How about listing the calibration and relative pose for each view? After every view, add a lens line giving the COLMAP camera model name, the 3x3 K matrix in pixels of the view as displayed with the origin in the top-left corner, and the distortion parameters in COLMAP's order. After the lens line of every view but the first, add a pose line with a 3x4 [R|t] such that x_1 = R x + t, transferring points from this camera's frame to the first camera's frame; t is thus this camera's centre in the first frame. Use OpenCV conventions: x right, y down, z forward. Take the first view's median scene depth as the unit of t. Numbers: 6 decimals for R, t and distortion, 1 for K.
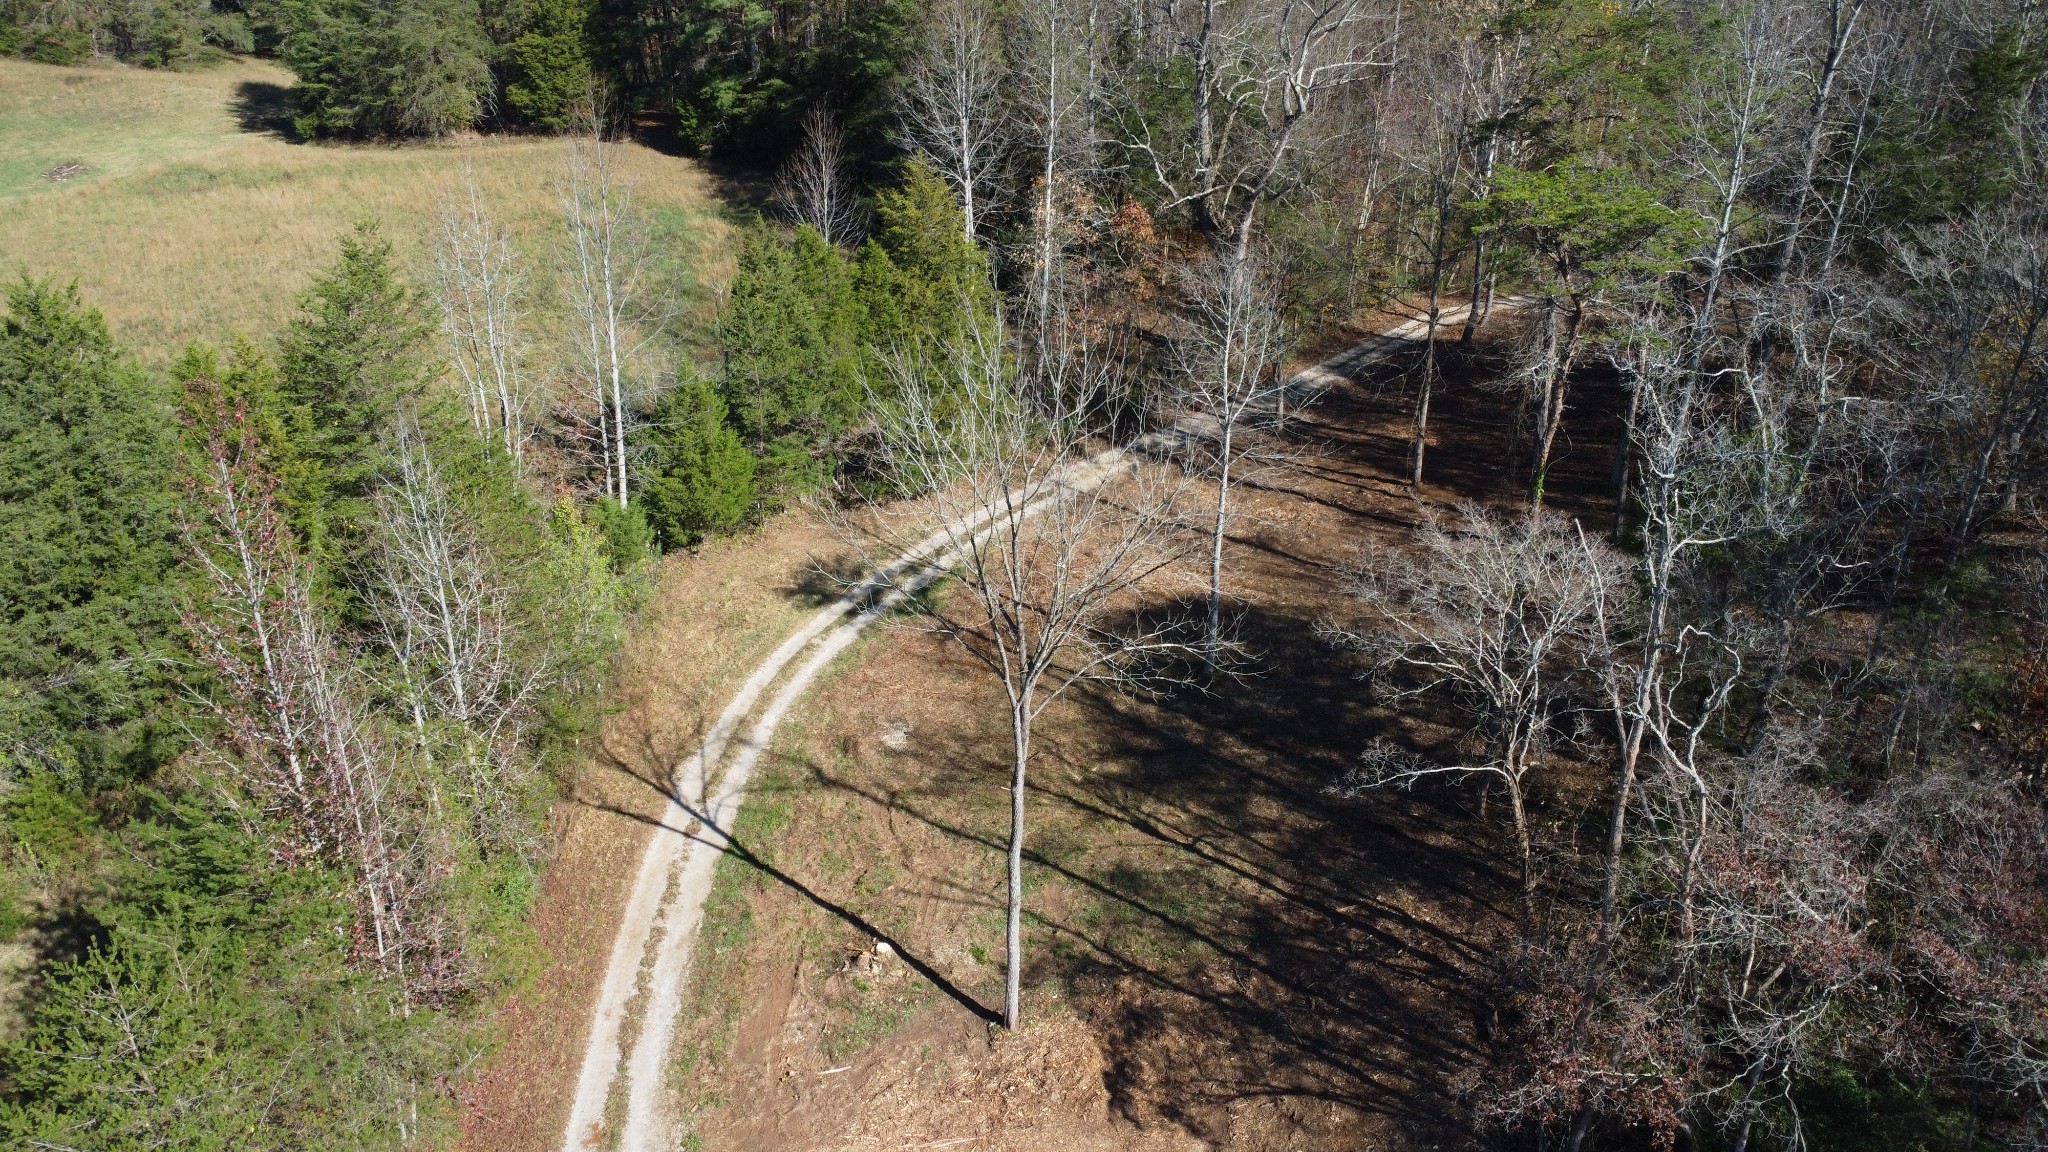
lens RADIAL K [[1523.1, 0, 1036.0], [0, 1523.1, 531.5], [0, 0, 1]] dist [-0.031269, 0.005669]
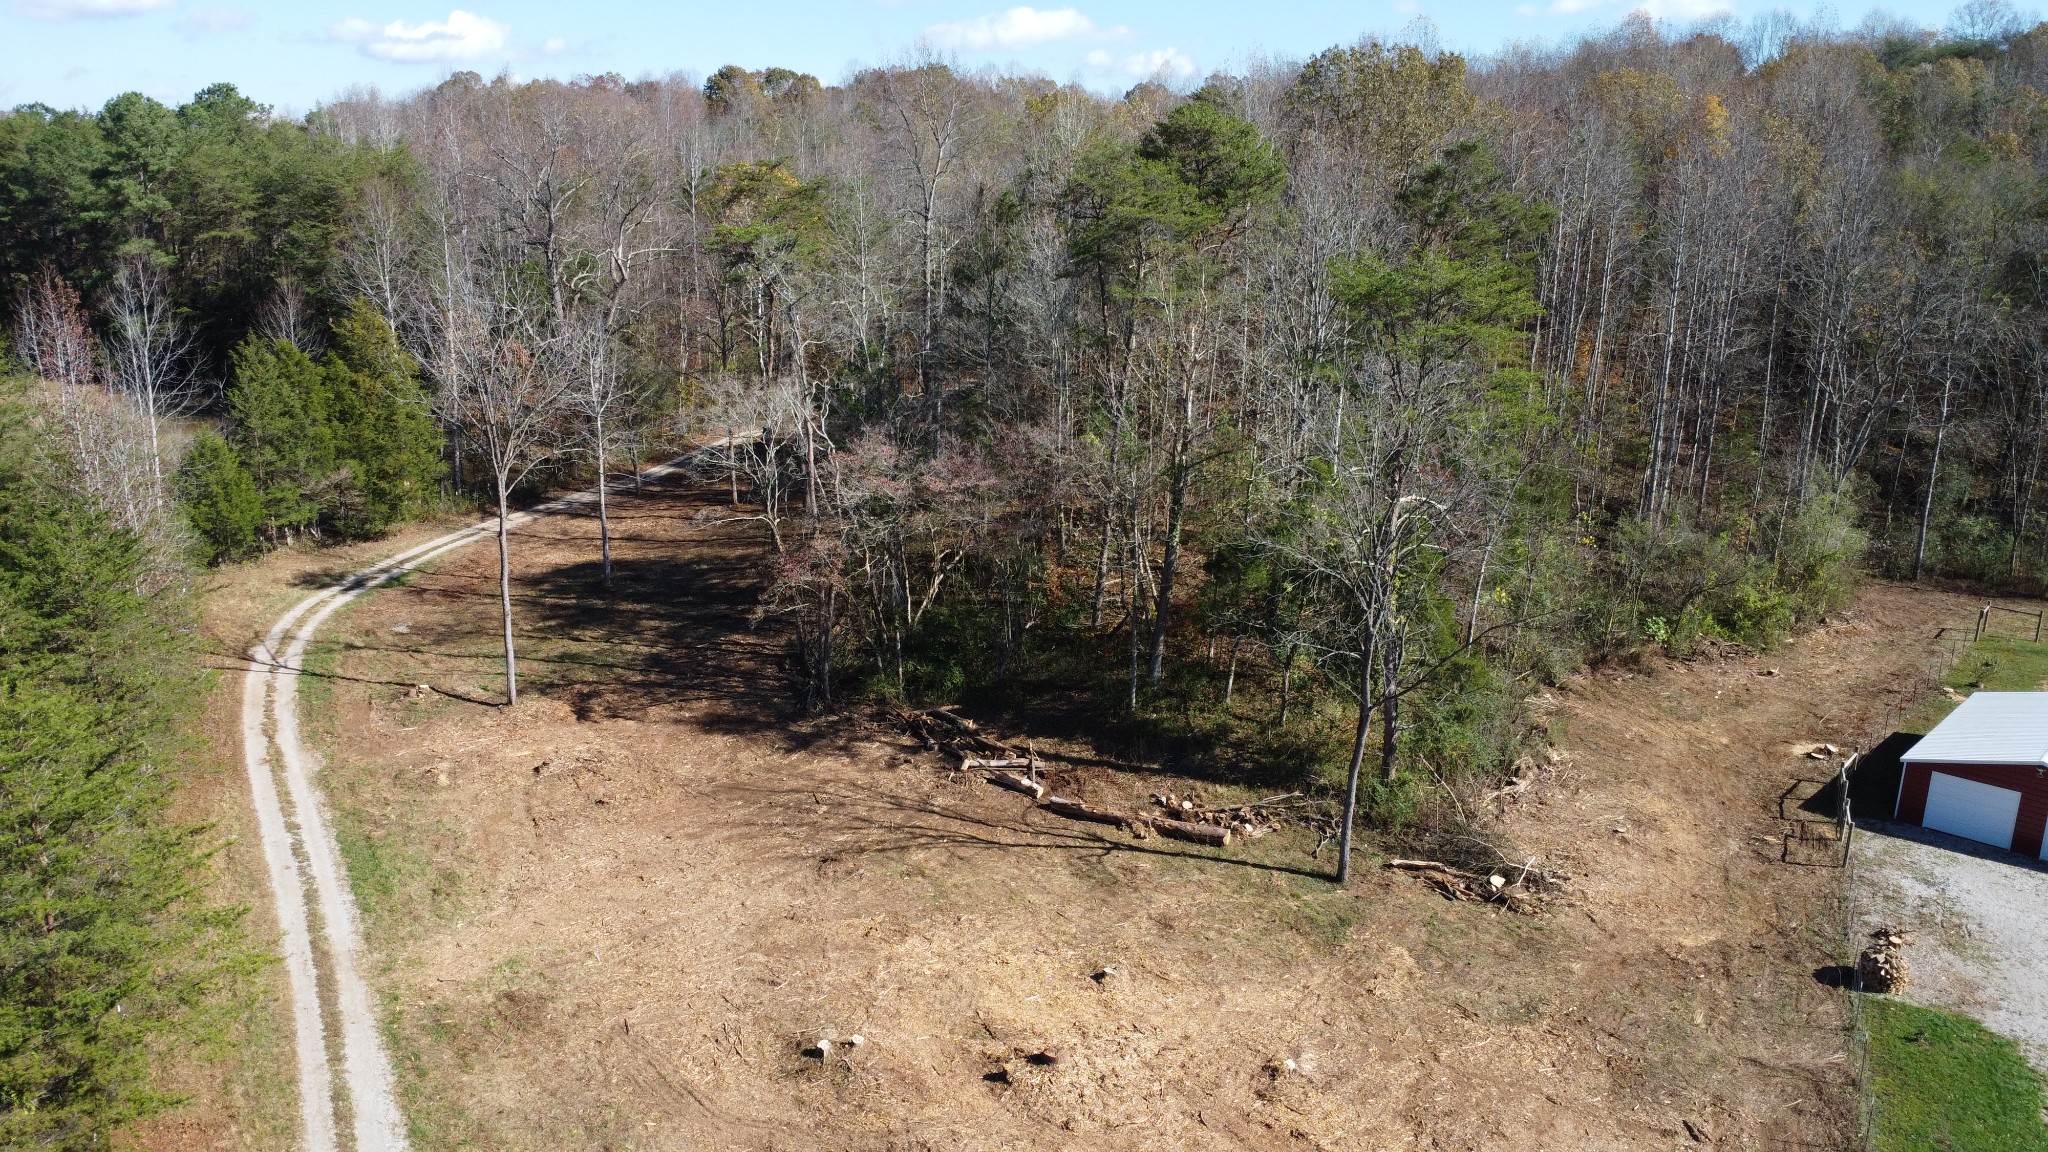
lens RADIAL K [[1523.1, 0, 1036.0], [0, 1523.1, 531.5], [0, 0, 1]] dist [-0.031269, 0.005669]
pose [[0.910574, -0.086612, 0.404171, -0.102954], [0.165573, 0.972355, -0.164656, 0.346527], [-0.378736, 0.216851, 0.899741, -0.542394]]
